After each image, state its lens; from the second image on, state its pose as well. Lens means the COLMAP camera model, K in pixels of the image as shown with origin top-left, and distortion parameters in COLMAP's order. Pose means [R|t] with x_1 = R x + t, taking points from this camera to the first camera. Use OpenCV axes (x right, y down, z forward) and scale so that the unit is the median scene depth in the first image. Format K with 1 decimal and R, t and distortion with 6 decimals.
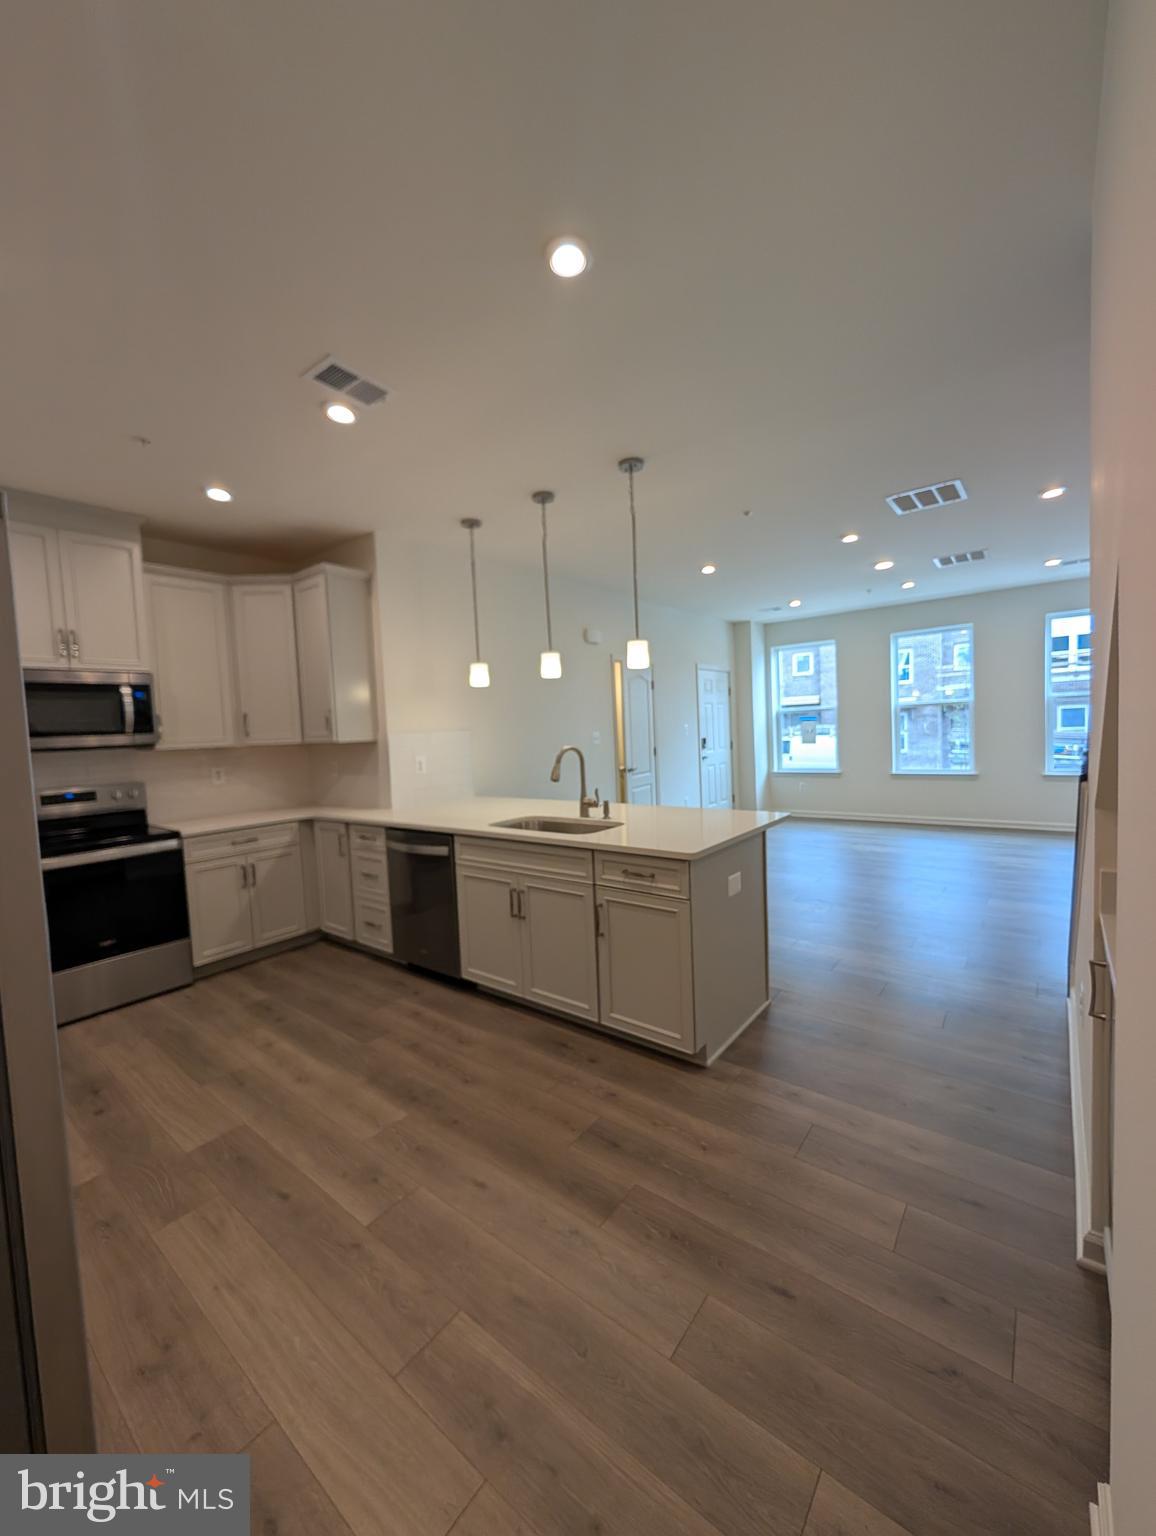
lens RADIAL K [[583.5, 0, 593.0], [0, 583.5, 770.6], [0, 0, 1]] dist [-0.007057, 0.000771]
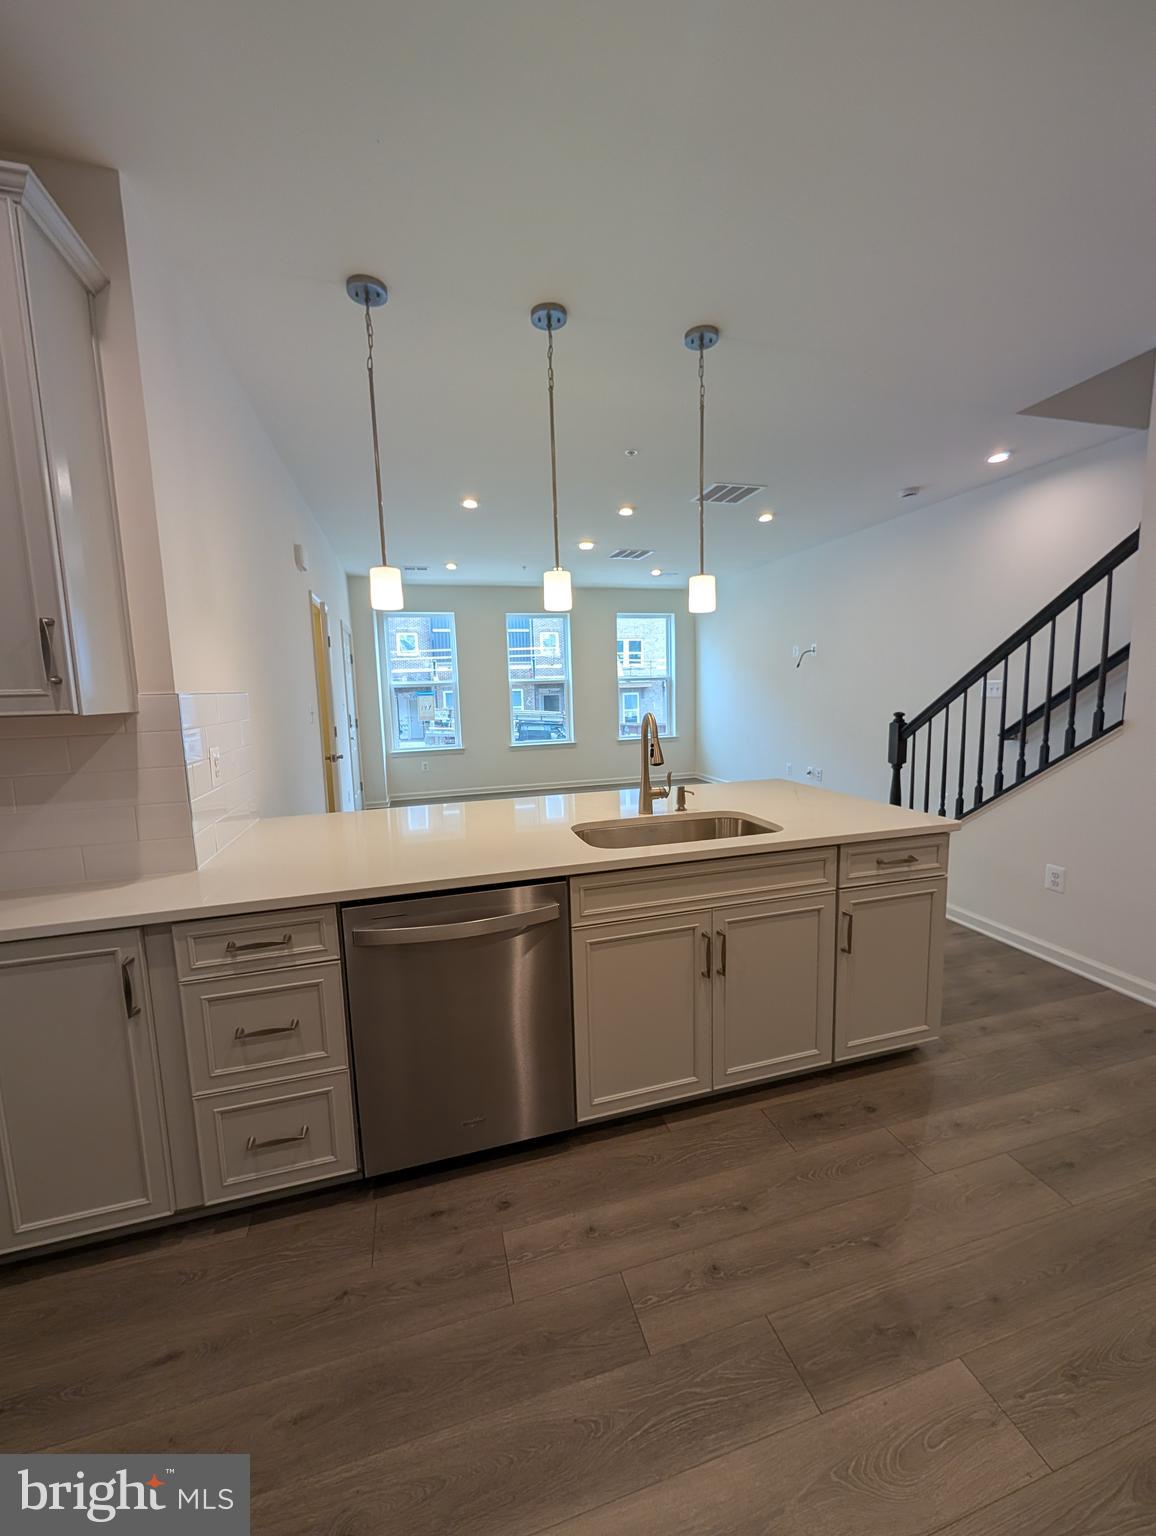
lens RADIAL K [[583.5, 0, 582.9], [0, 583.5, 764.9], [0, 0, 1]] dist [-0.007057, 0.000771]
pose [[0.608582, -0.076145, 0.789829, -0.653948], [0.058833, 0.996975, 0.050783, -0.021639], [-0.791307, 0.015562, 0.611222, 0.654415]]
